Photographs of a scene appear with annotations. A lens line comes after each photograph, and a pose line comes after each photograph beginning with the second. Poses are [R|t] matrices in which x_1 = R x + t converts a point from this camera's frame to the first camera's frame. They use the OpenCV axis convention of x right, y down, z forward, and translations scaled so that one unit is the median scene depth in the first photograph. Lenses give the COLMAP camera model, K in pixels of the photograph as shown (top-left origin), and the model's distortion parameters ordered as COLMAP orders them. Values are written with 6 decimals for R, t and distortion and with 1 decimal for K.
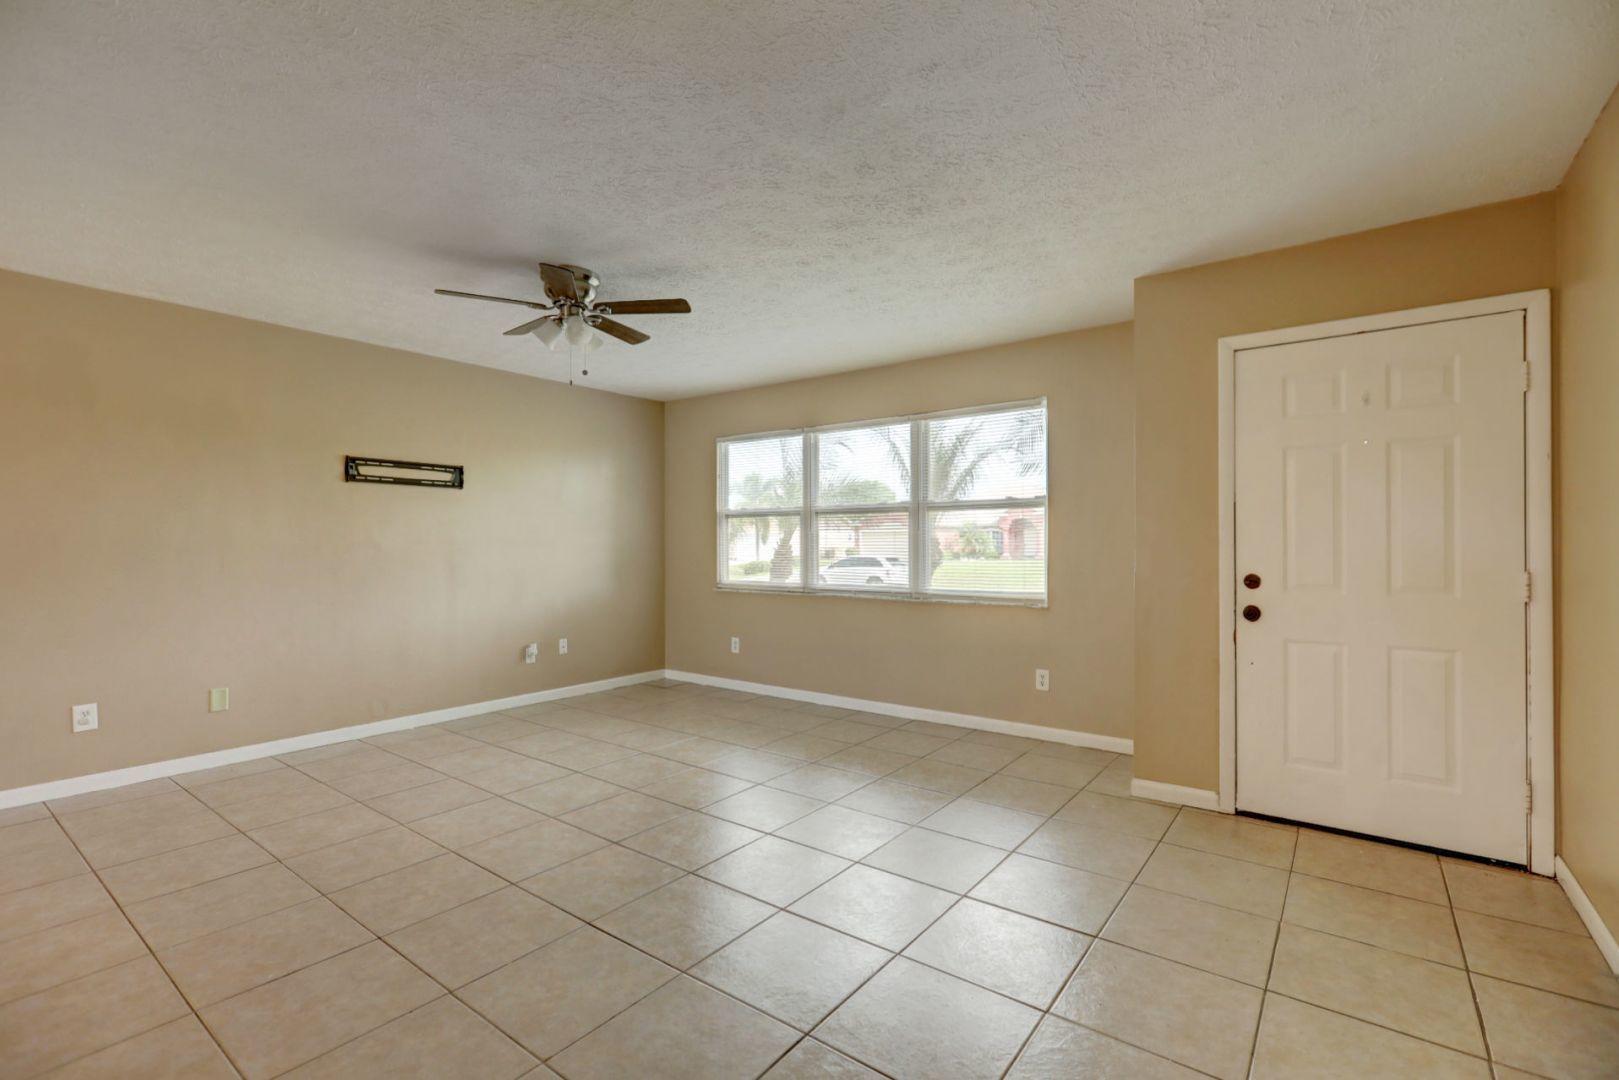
lens RADIAL K [[720.2, 0, 812.0], [0, 720.2, 542.8], [0, 0, 1]] dist [0.000685, 0.000557]
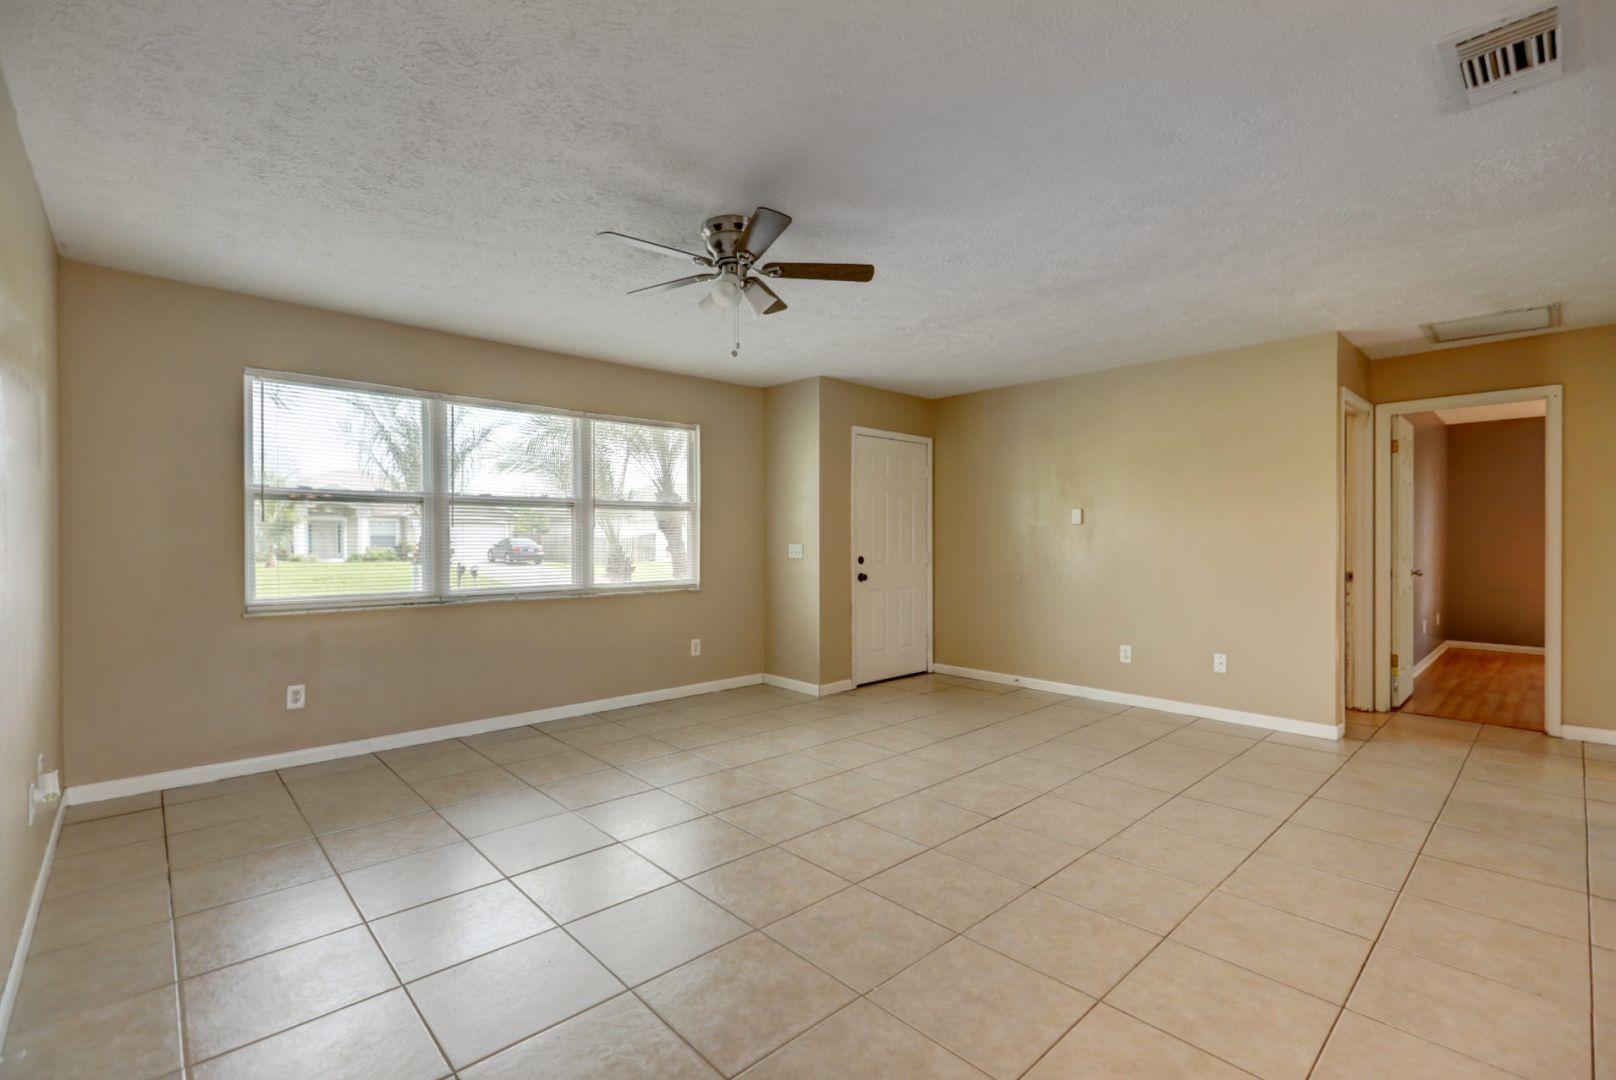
lens RADIAL K [[718.9, 0, 810.5], [0, 718.9, 542.8], [0, 0, 1]] dist [0.000685, 0.000557]
pose [[0.170783, -0.004548, 0.985298, -0.866223], [-0.000364, 0.999989, 0.004679, -0.000526], [-0.985309, -0.001158, 0.170779, 0.562618]]
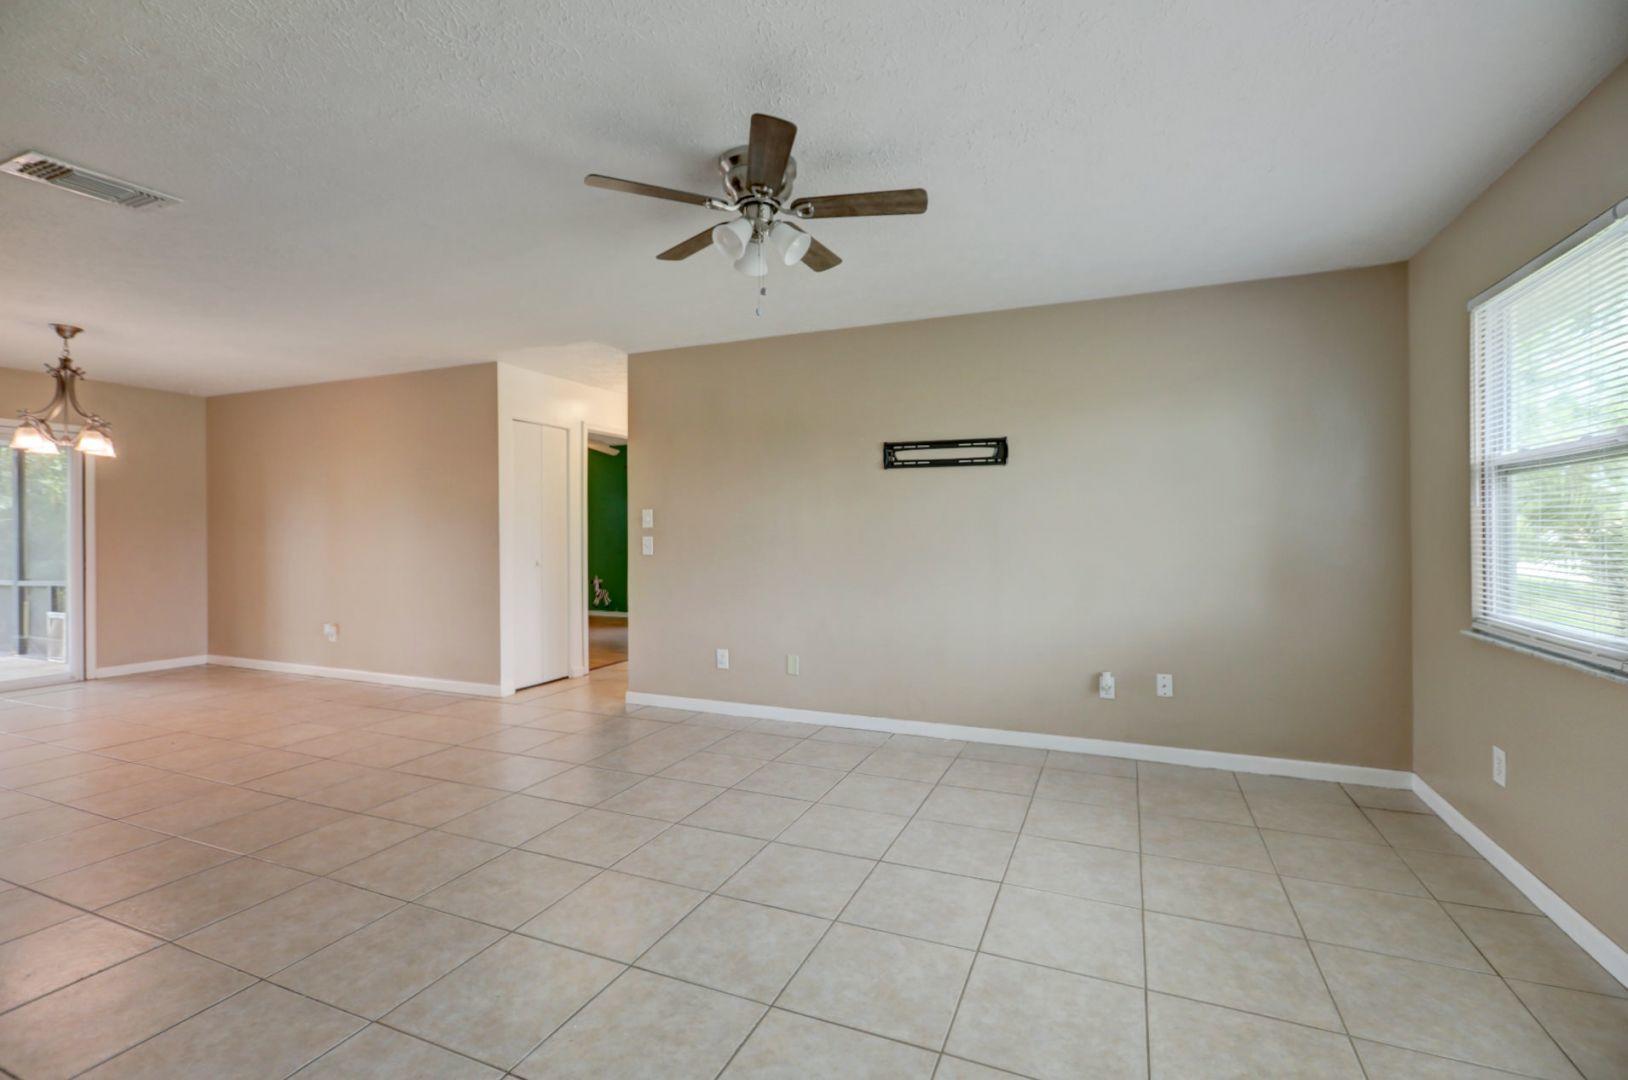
lens RADIAL K [[728.0, 0, 816.7], [0, 728.0, 529.8], [0, 0, 1]] dist [0.004350, 0.000377]
pose [[0.239447, -0.001389, -0.970908, 0.289105], [0.001191, 0.999999, -0.001137, -0.000579], [0.970909, -0.000884, 0.239448, 0.646366]]
